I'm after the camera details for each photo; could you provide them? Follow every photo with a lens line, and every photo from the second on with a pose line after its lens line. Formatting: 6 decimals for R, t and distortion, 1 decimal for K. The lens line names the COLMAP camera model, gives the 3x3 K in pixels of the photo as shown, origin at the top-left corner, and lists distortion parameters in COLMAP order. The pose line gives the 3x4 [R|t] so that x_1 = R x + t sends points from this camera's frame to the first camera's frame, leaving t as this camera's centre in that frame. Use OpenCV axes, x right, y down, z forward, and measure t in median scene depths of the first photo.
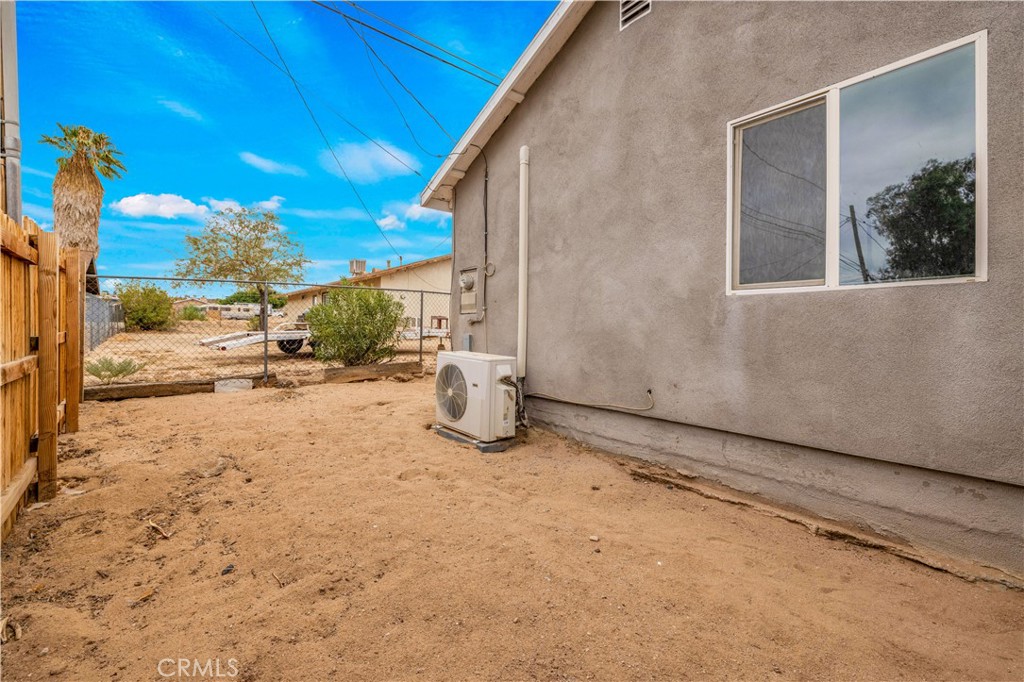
lens RADIAL K [[416.9, 0, 514.3], [0, 416.9, 331.9], [0, 0, 1]] dist [-0.001082, -0.000014]
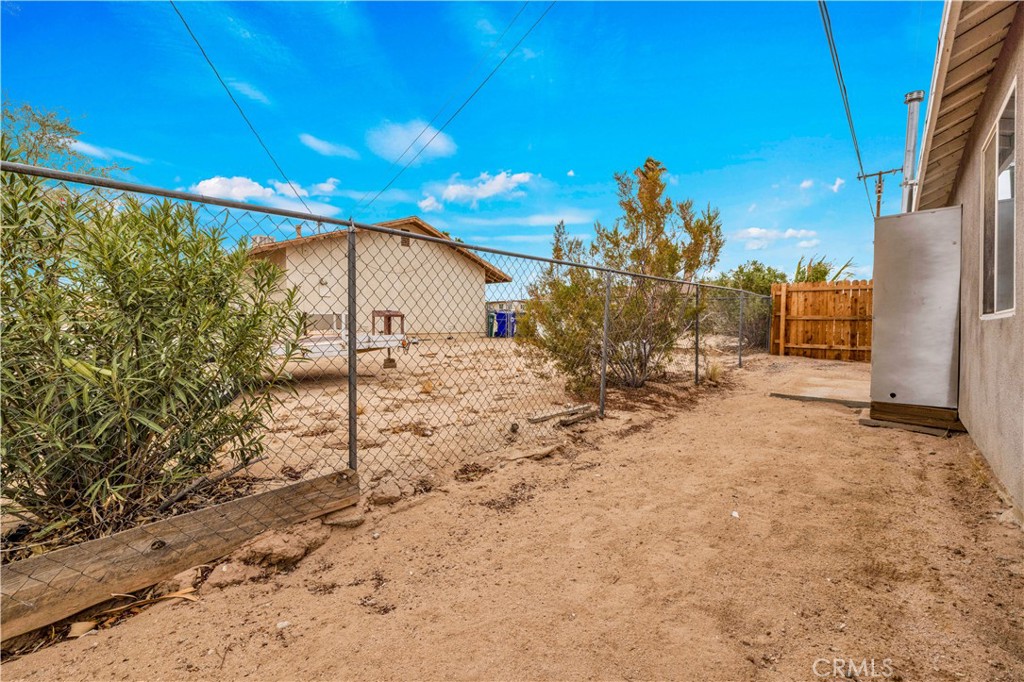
lens RADIAL K [[432.2, 0, 509.8], [0, 432.2, 336.2], [0, 0, 1]] dist [0.001959, 0.000140]
pose [[0.991846, -0.019222, 0.125981, -0.246022], [0.016186, 0.999554, 0.025076, -0.042823], [-0.126407, -0.022833, 0.991716, 1.116591]]
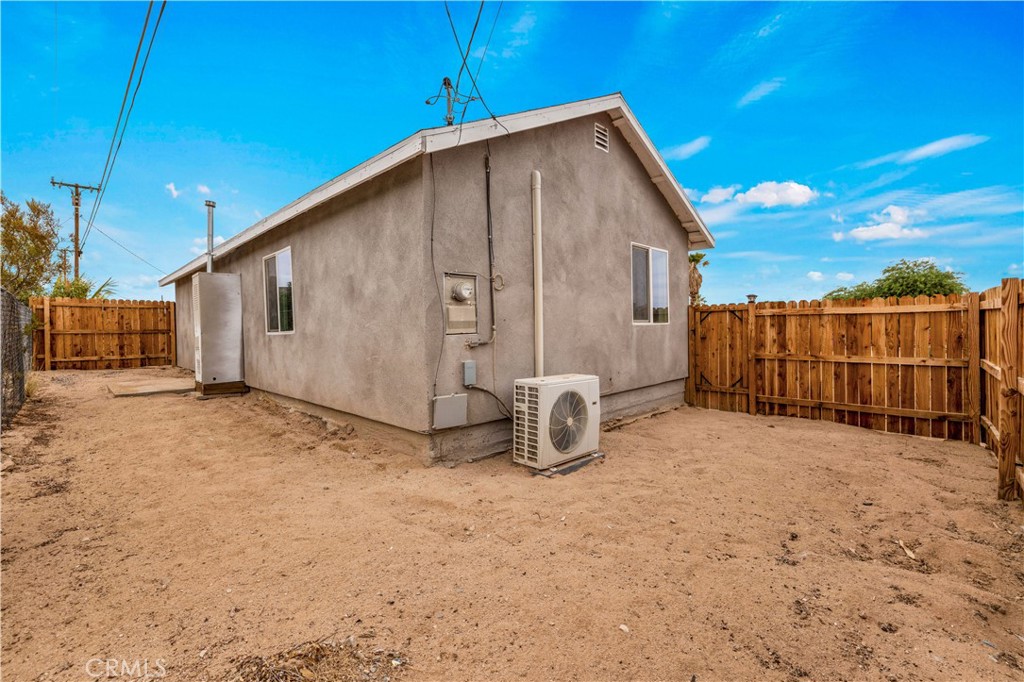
lens RADIAL K [[432.2, 0, 506.6], [0, 432.2, 337.3], [0, 0, 1]] dist [0.001959, 0.000140]
pose [[-0.075432, -0.035836, 0.996507, -0.898281], [0.019973, 0.999099, 0.037441, -0.066467], [-0.996951, 0.022727, -0.074649, 0.998647]]
